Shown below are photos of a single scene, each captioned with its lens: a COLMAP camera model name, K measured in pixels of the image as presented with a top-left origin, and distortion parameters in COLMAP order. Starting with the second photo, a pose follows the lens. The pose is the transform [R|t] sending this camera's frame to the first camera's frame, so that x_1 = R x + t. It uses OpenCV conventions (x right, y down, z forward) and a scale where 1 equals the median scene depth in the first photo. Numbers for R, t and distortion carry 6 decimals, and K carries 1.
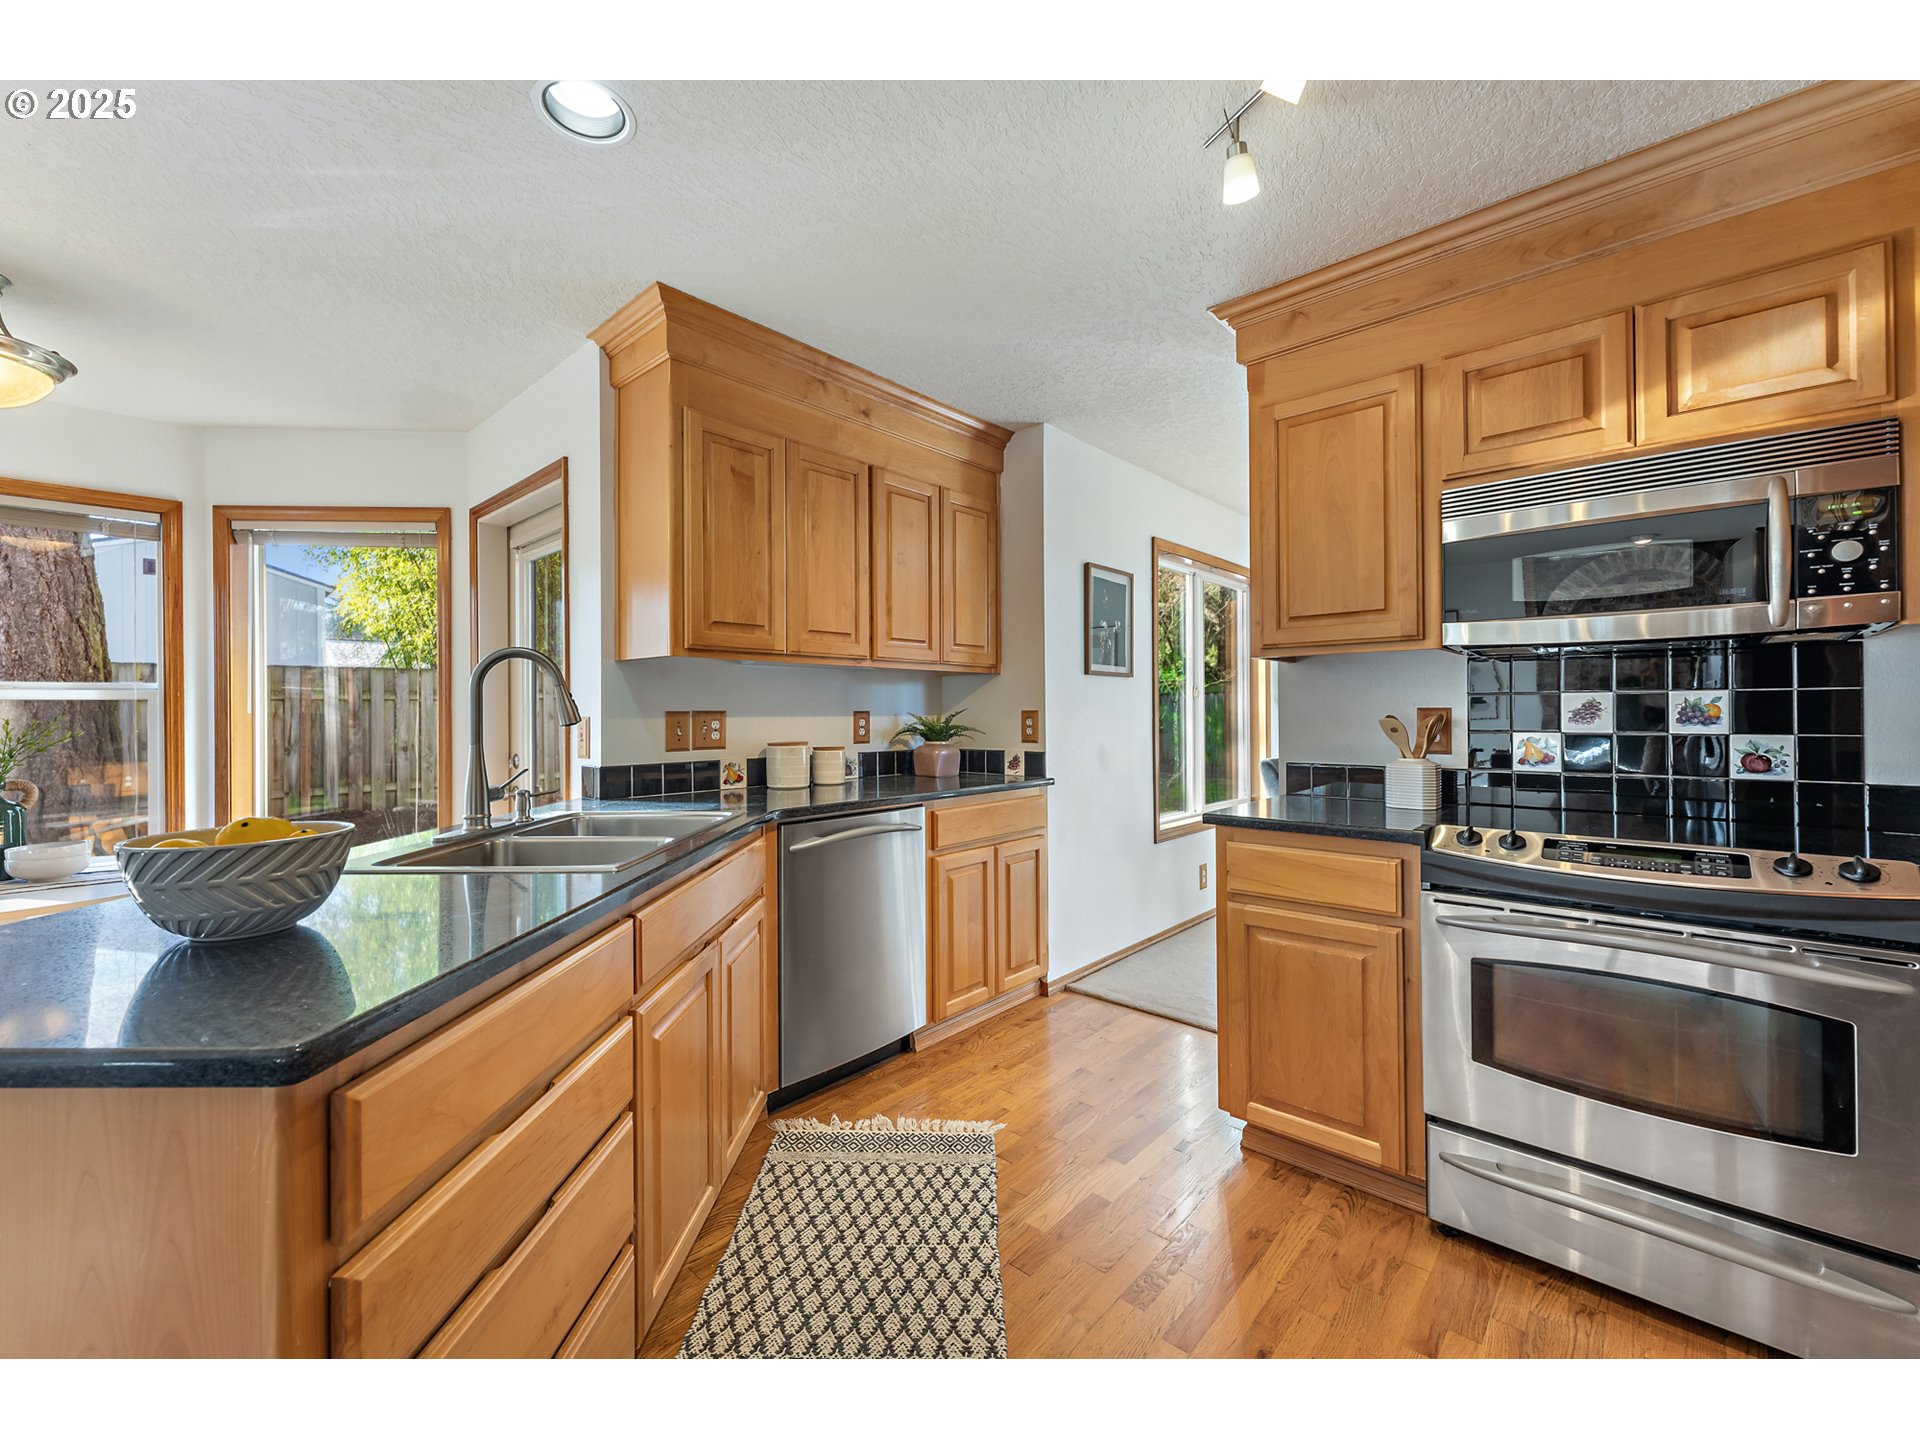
lens RADIAL K [[791.1, 0, 943.8], [0, 791.1, 713.1], [0, 0, 1]] dist [0.005231, -0.001005]
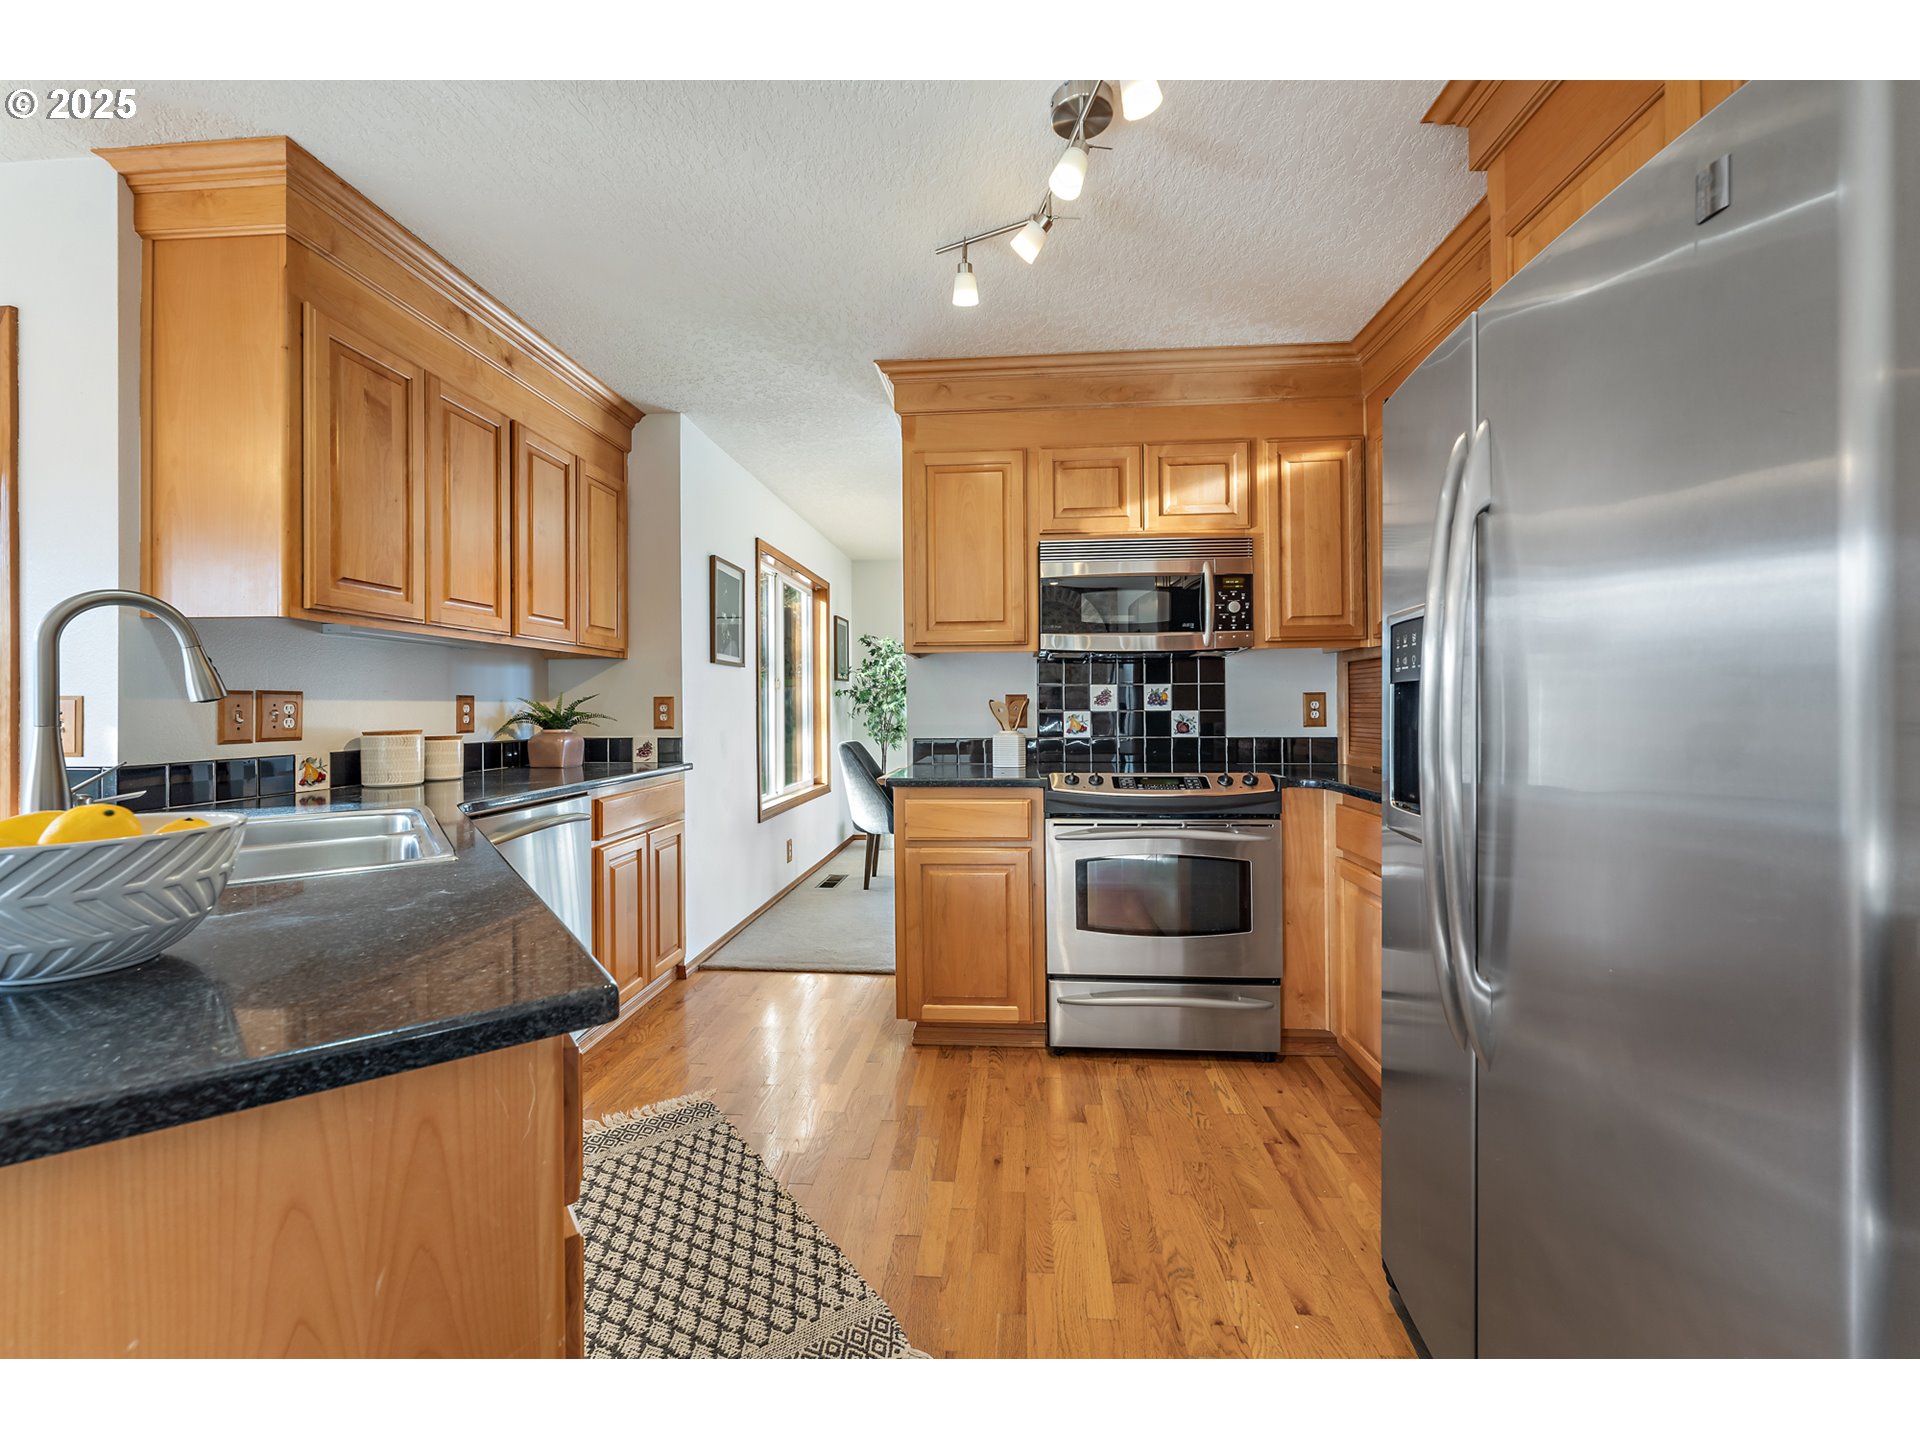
lens RADIAL K [[791.1, 0, 958.6], [0, 791.1, 705.9], [0, 0, 1]] dist [0.005231, -0.001005]
pose [[0.785634, 0.002168, 0.618688, -0.325508], [0.001322, 0.999986, -0.005184, 0.021069], [-0.618690, 0.004891, 0.785620, -0.021374]]
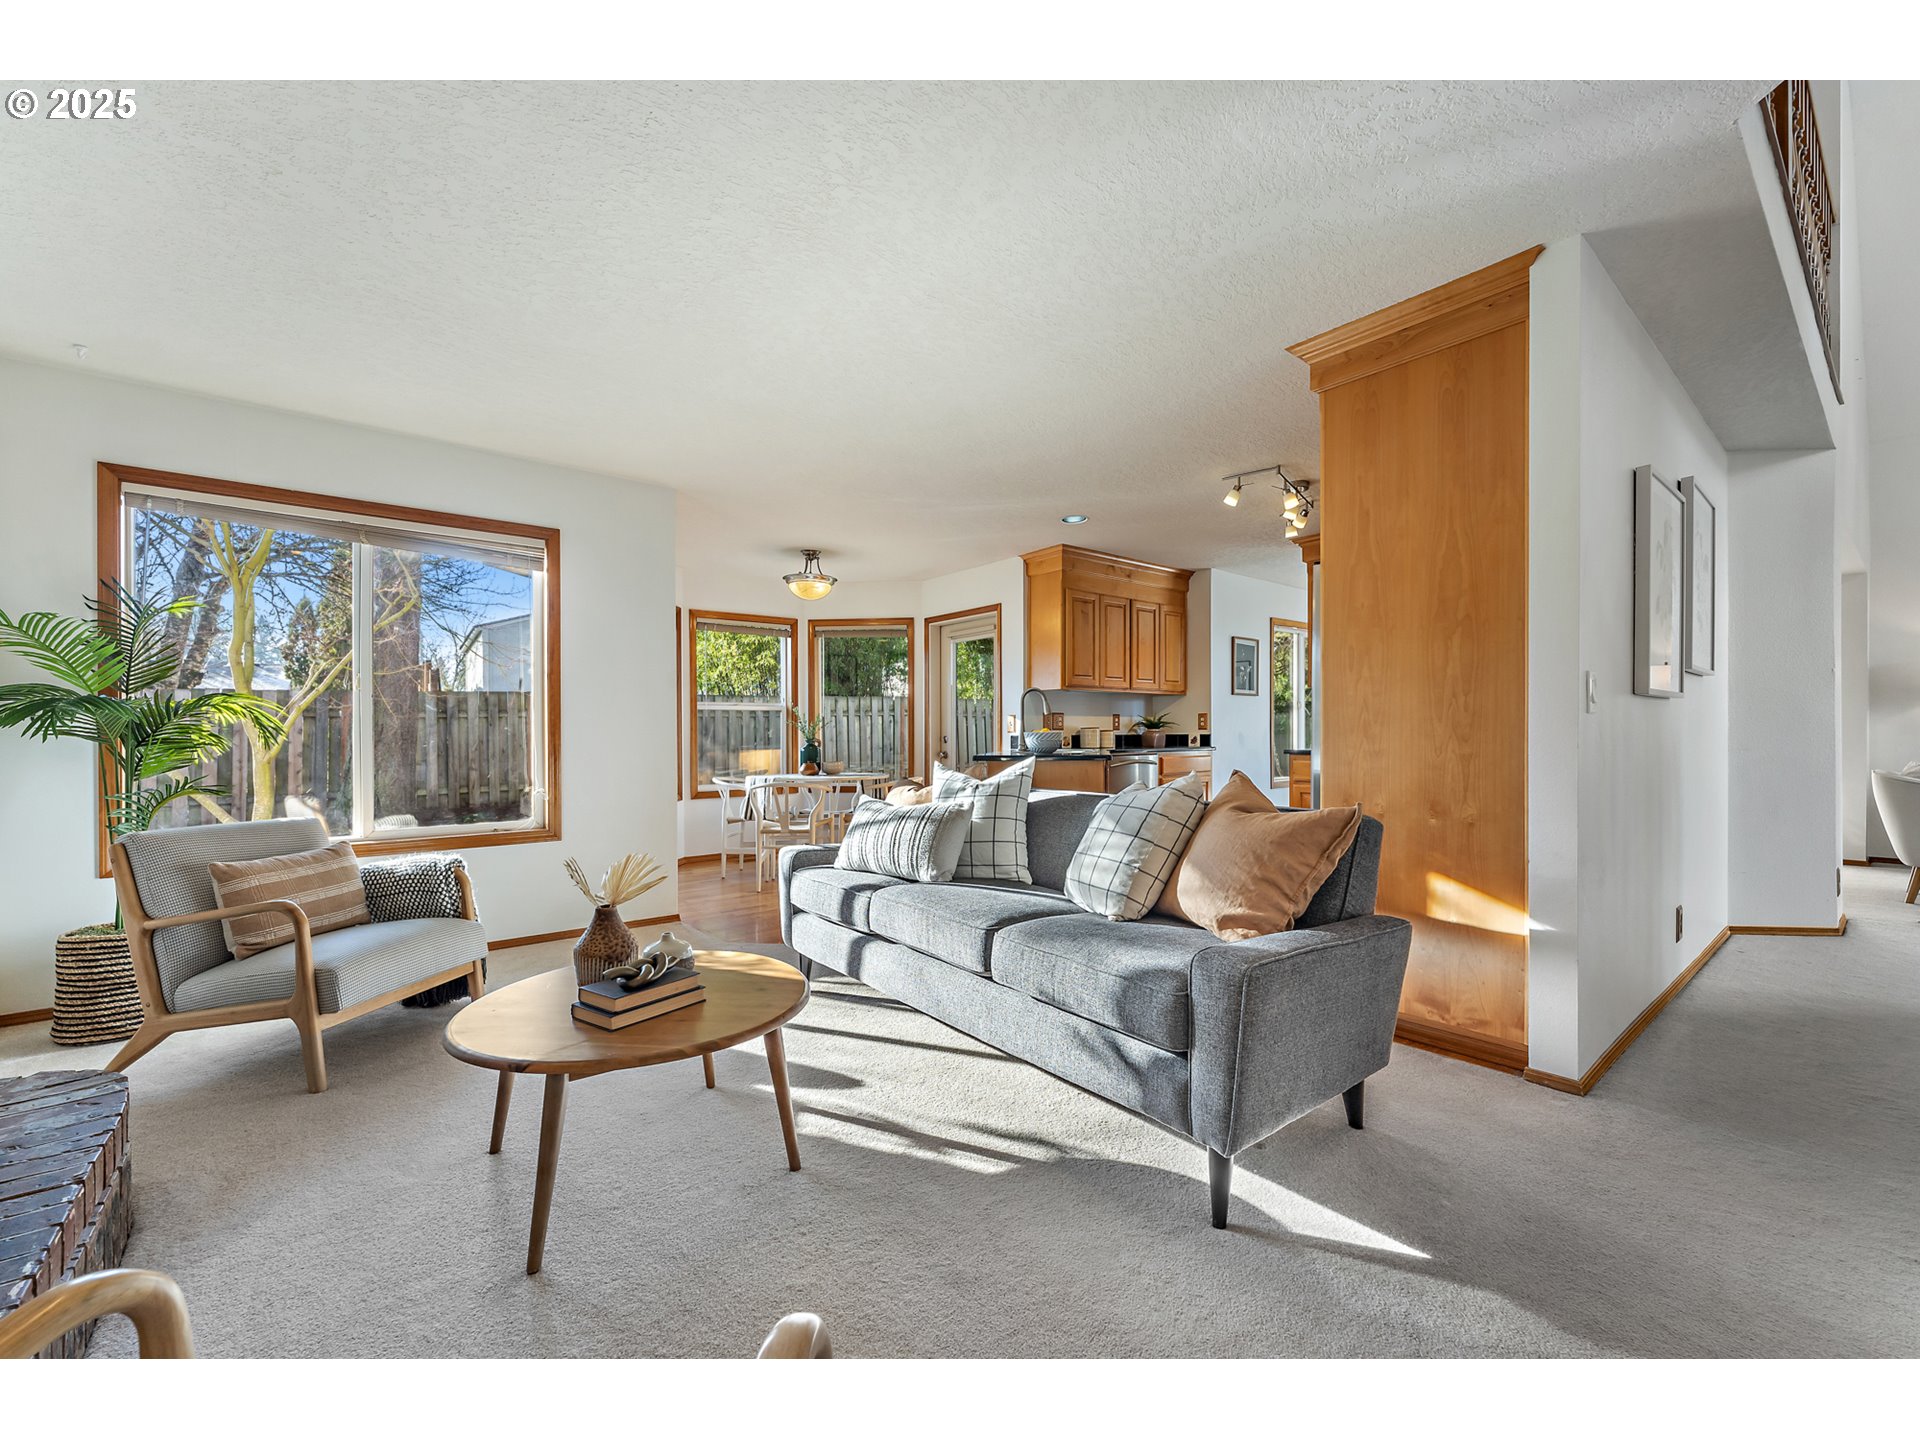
lens RADIAL K [[762.5, 0, 962.0], [0, 762.5, 748.1], [0, 0, 1]] dist [-0.005979, 0.000411]
pose [[0.990112, 0.000759, -0.140277, -0.334925], [0.001810, 0.999833, 0.018187, 0.072759], [0.140268, -0.018261, 0.989945, -1.494155]]
